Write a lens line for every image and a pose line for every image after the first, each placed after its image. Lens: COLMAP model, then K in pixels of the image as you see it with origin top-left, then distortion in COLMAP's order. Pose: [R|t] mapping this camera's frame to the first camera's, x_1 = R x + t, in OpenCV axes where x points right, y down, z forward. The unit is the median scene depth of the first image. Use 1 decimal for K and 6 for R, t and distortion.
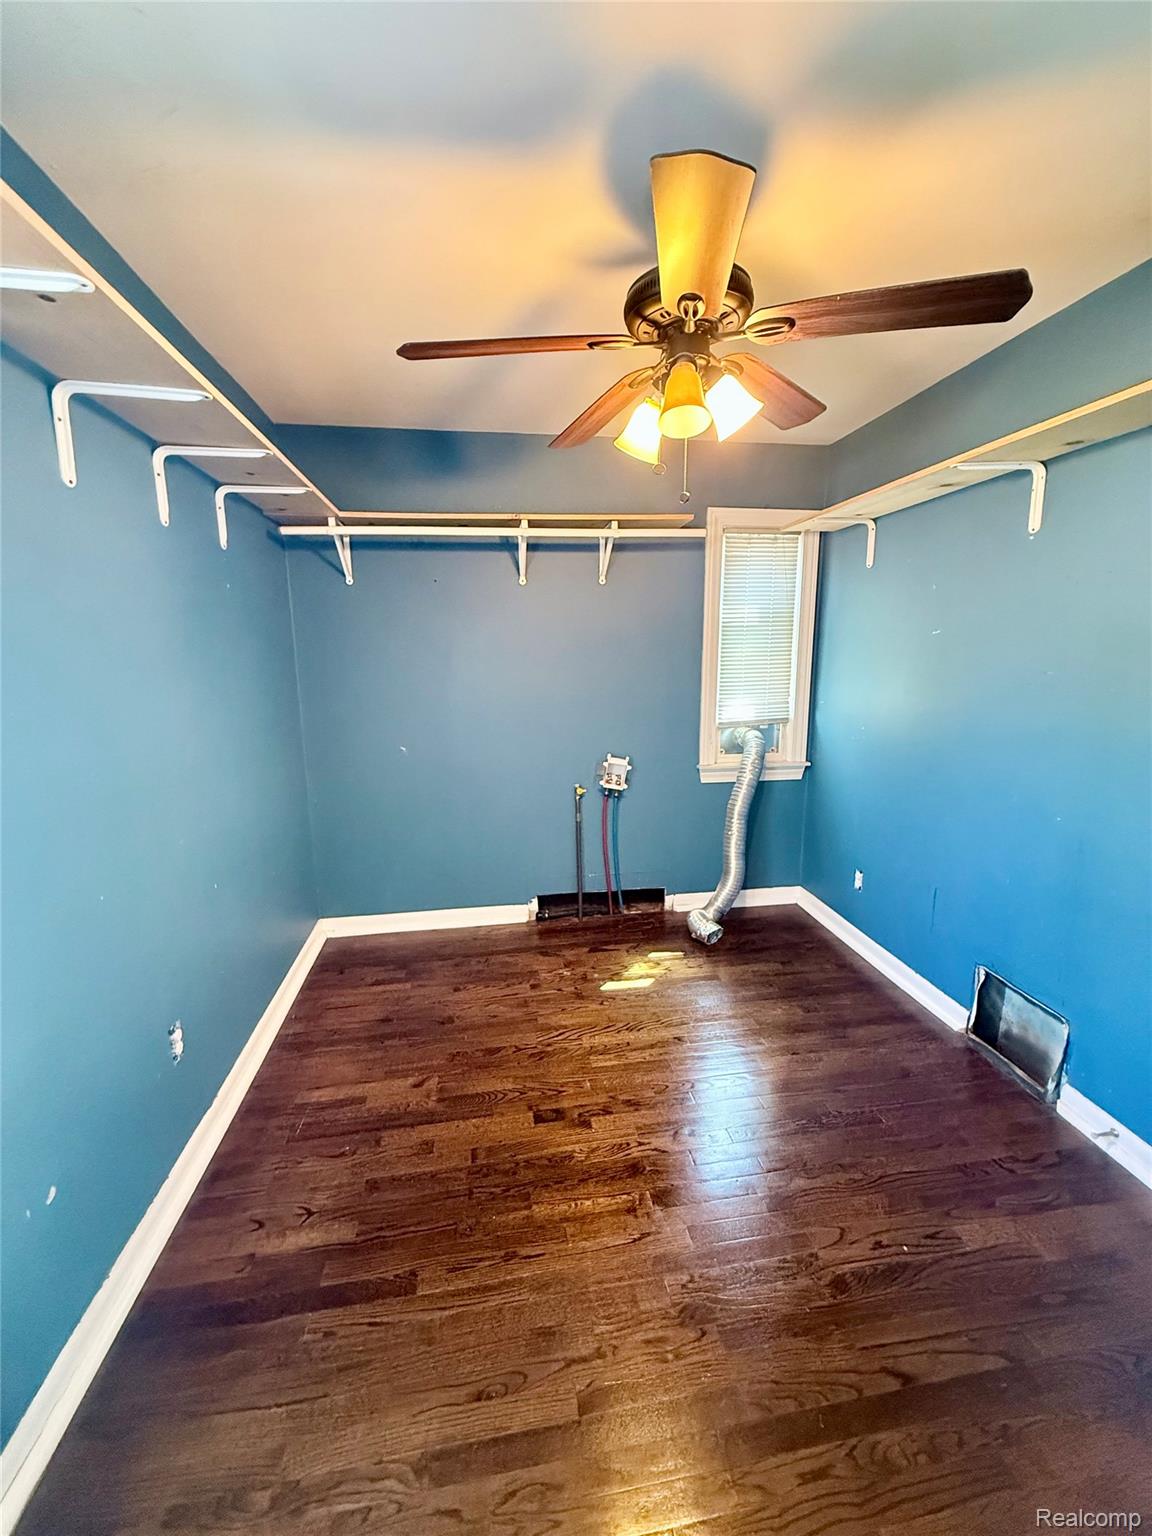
lens RADIAL K [[608.2, 0, 577.6], [0, 608.2, 771.5], [0, 0, 1]] dist [0.000286, -0.000618]
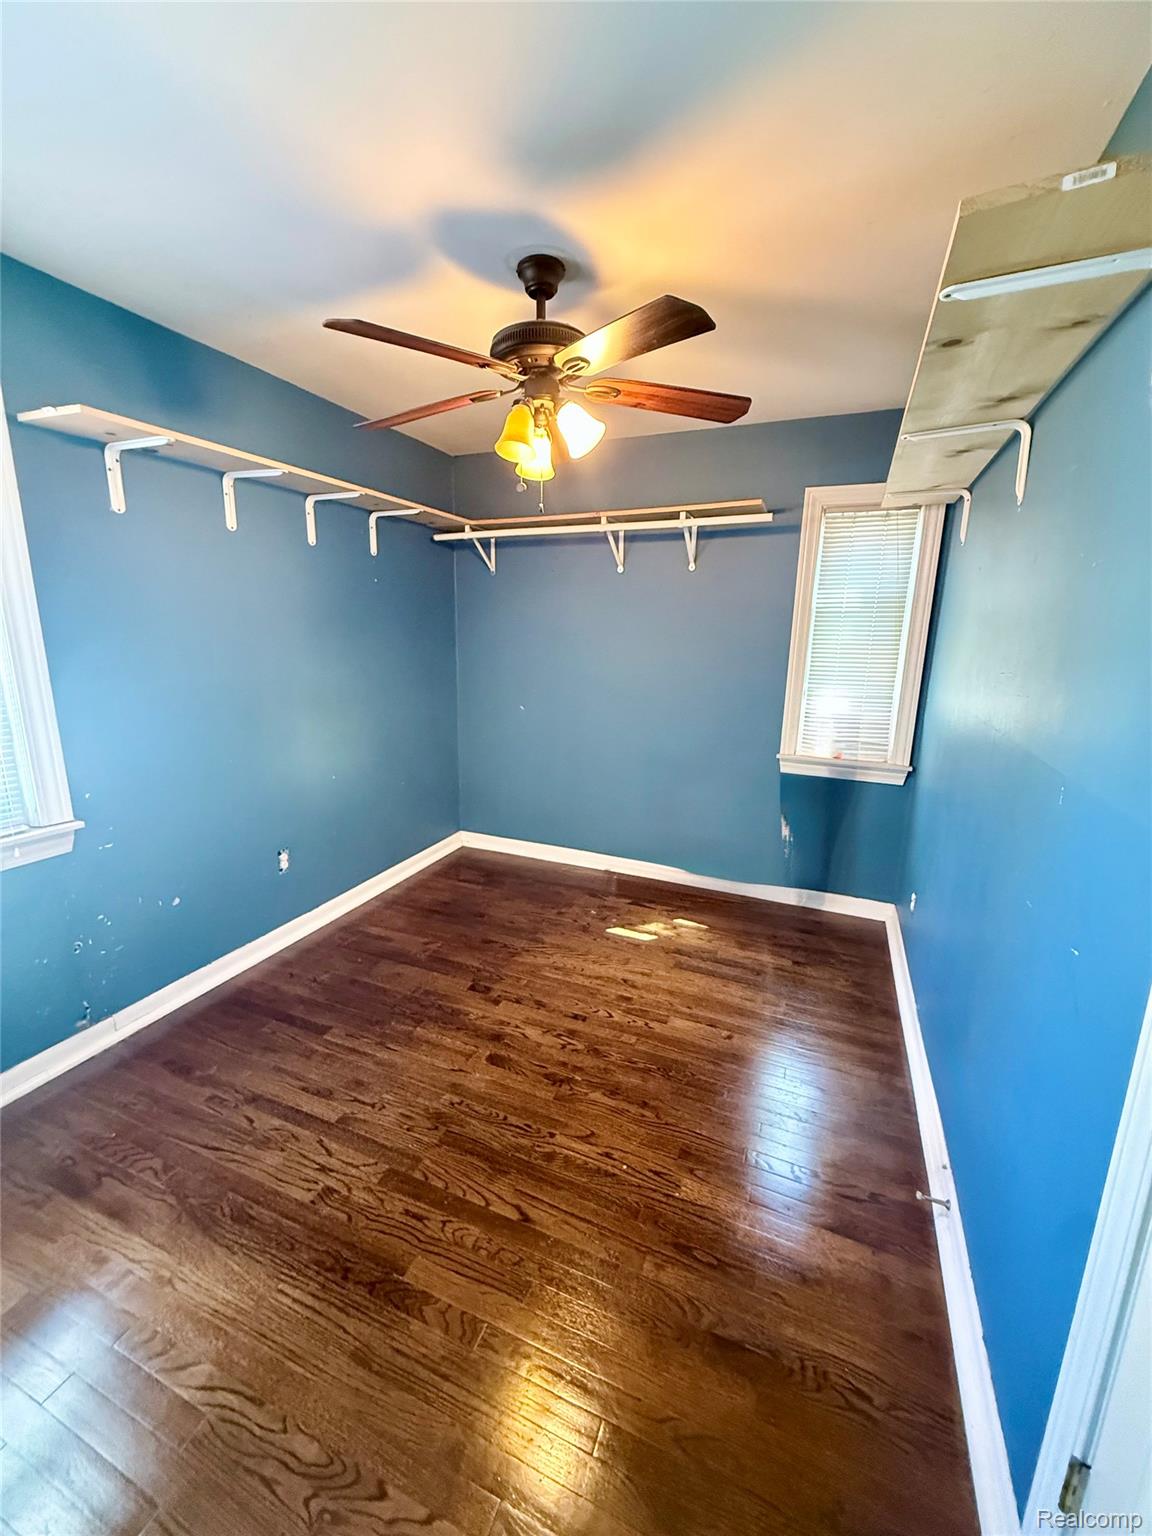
lens RADIAL K [[608.2, 0, 576.4], [0, 608.2, 773.9], [0, 0, 1]] dist [0.000286, -0.000618]
pose [[0.852338, 0.147187, -0.501852, 0.577102], [-0.129002, 0.989100, 0.070996, -0.008125], [0.506831, 0.004227, 0.862035, -0.019047]]
